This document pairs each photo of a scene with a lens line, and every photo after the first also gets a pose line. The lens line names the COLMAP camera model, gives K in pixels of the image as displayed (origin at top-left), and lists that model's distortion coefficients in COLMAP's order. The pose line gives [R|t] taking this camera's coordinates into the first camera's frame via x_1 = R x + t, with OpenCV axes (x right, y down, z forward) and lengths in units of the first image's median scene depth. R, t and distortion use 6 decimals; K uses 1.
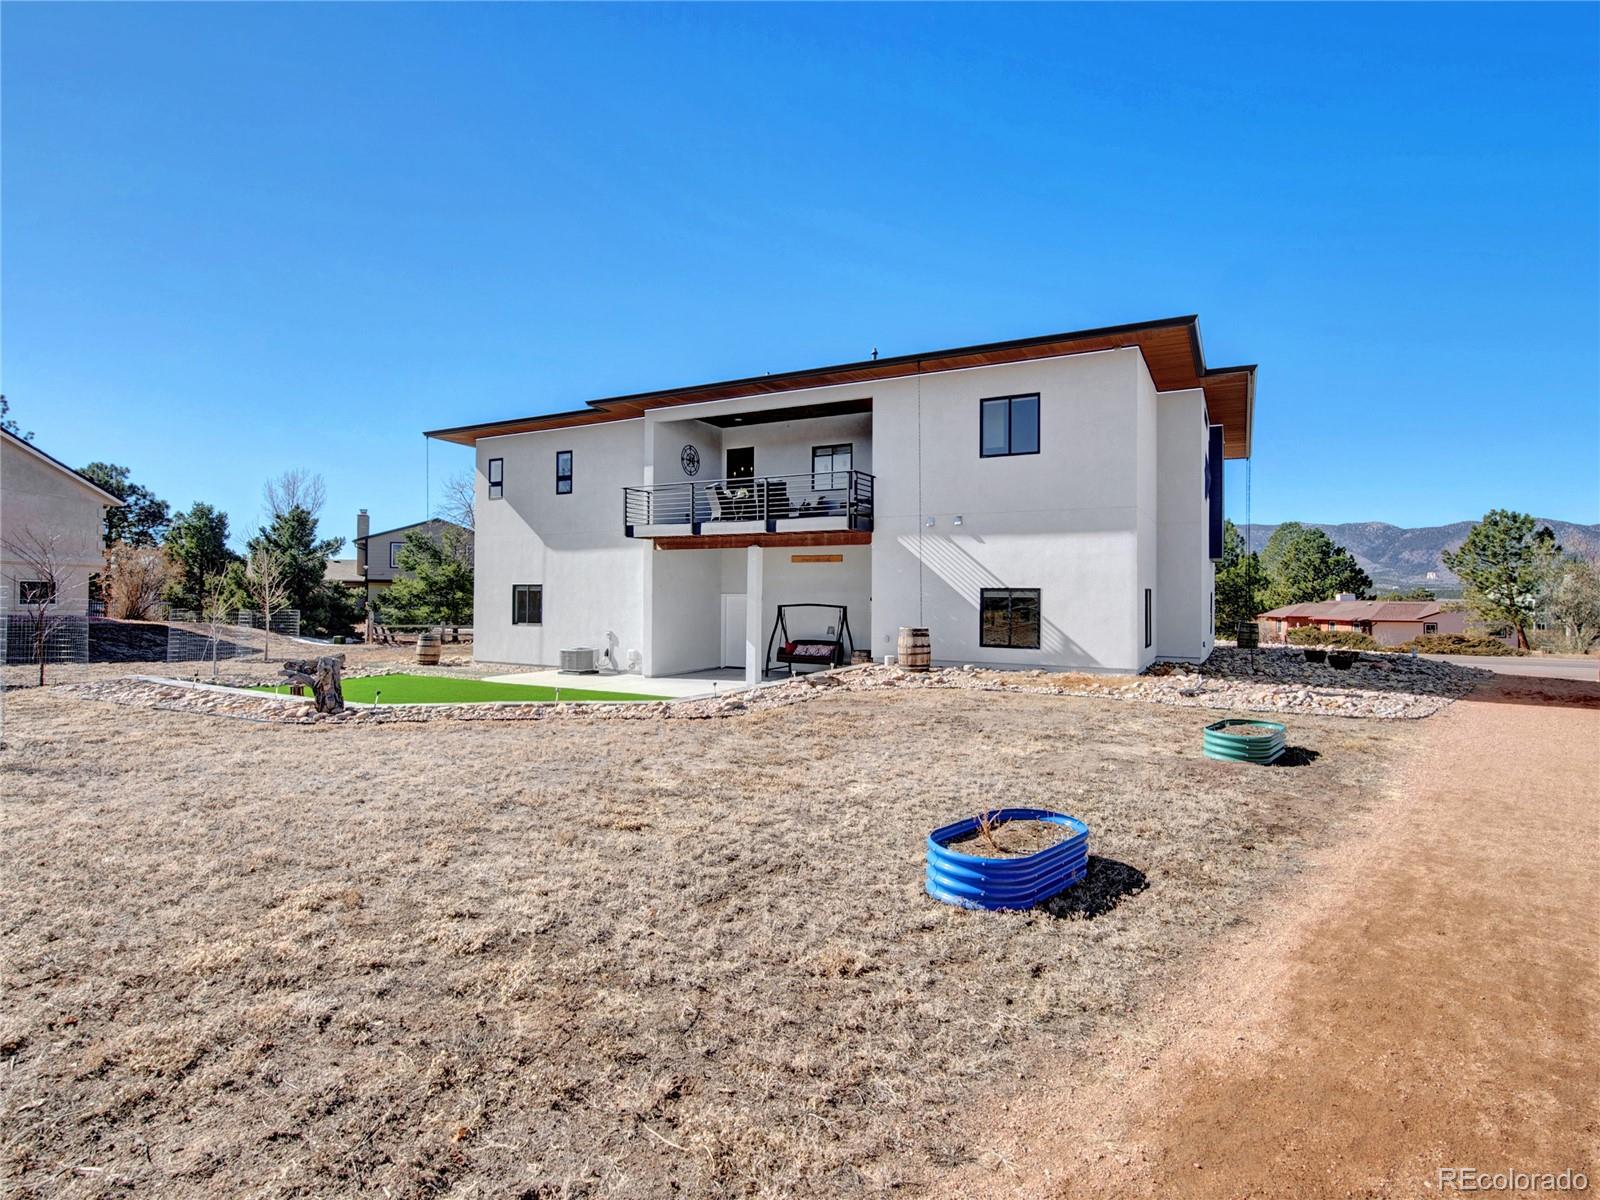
lens RADIAL K [[799.0, 0, 806.6], [0, 799.0, 595.9], [0, 0, 1]] dist [-0.003251, 0.001323]
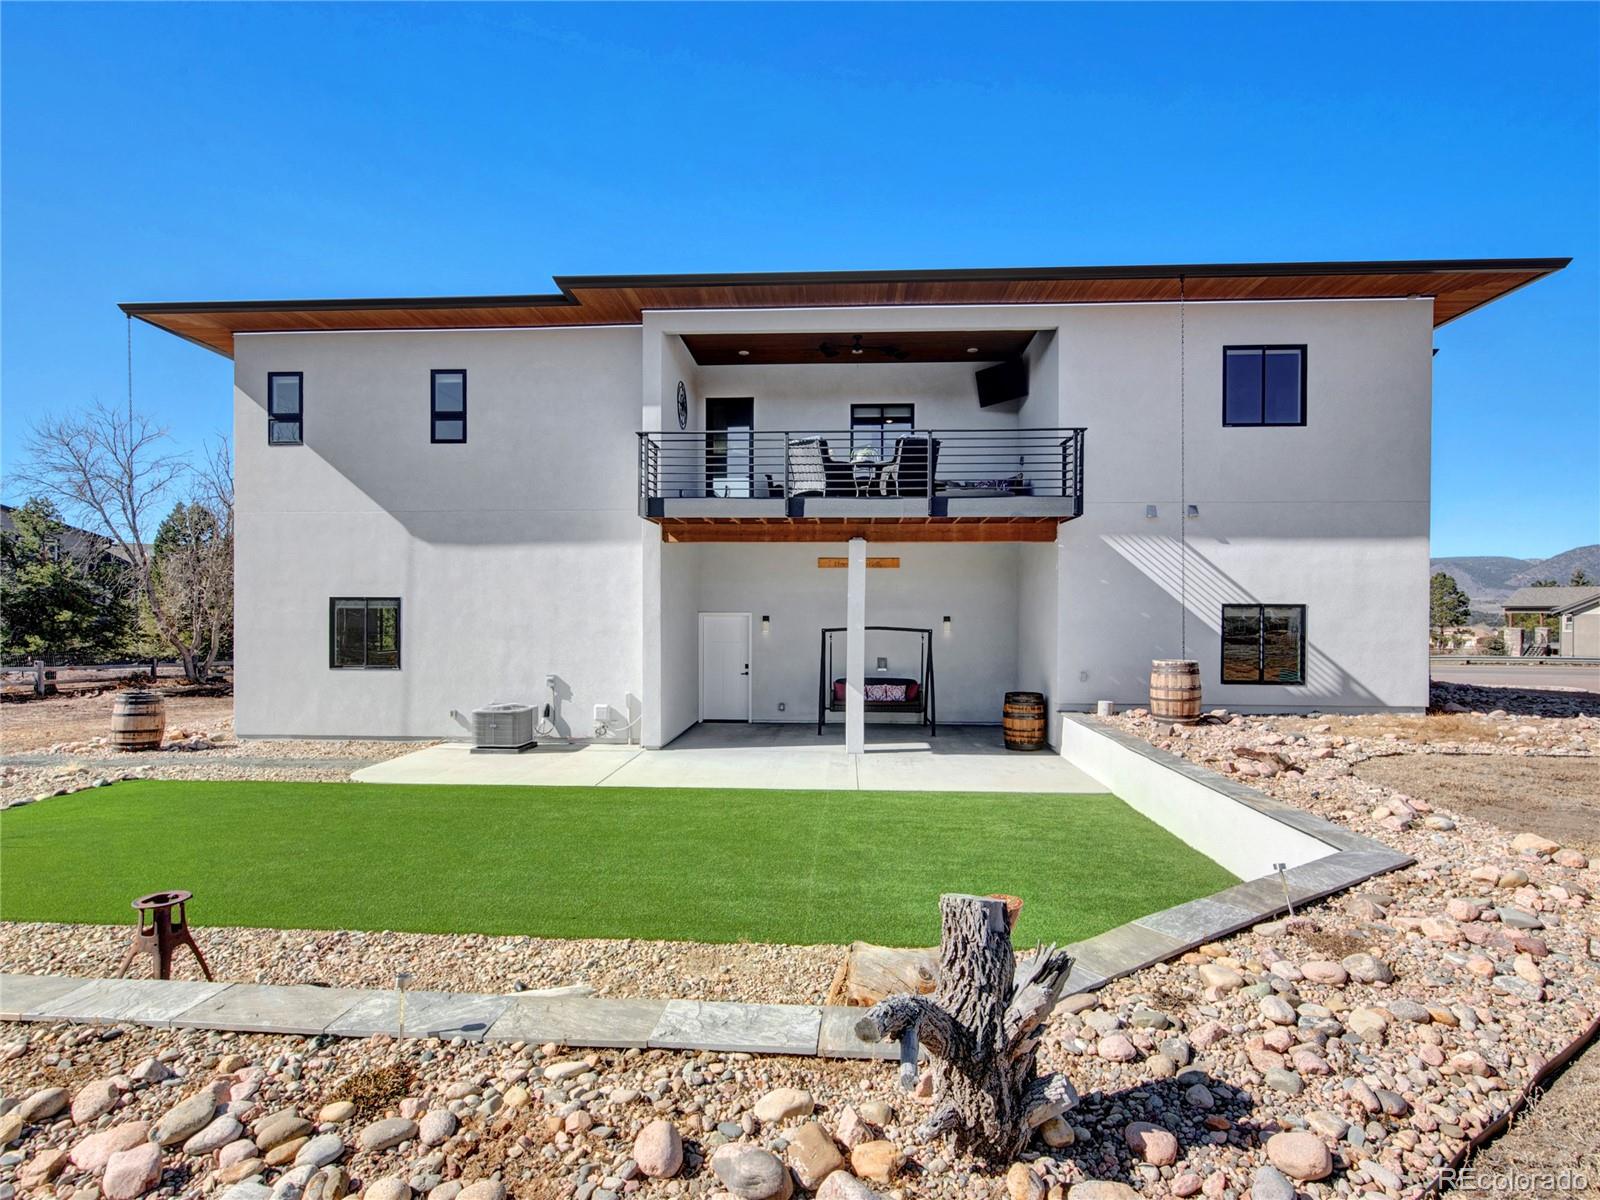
lens RADIAL K [[799.0, 0, 775.2], [0, 799.0, 626.6], [0, 0, 1]] dist [-0.003251, 0.001323]
pose [[0.904697, -0.011177, 0.425909, -0.360459], [0.003766, 0.999827, 0.018239, -0.003256], [-0.426039, -0.014897, 0.904582, 0.392104]]
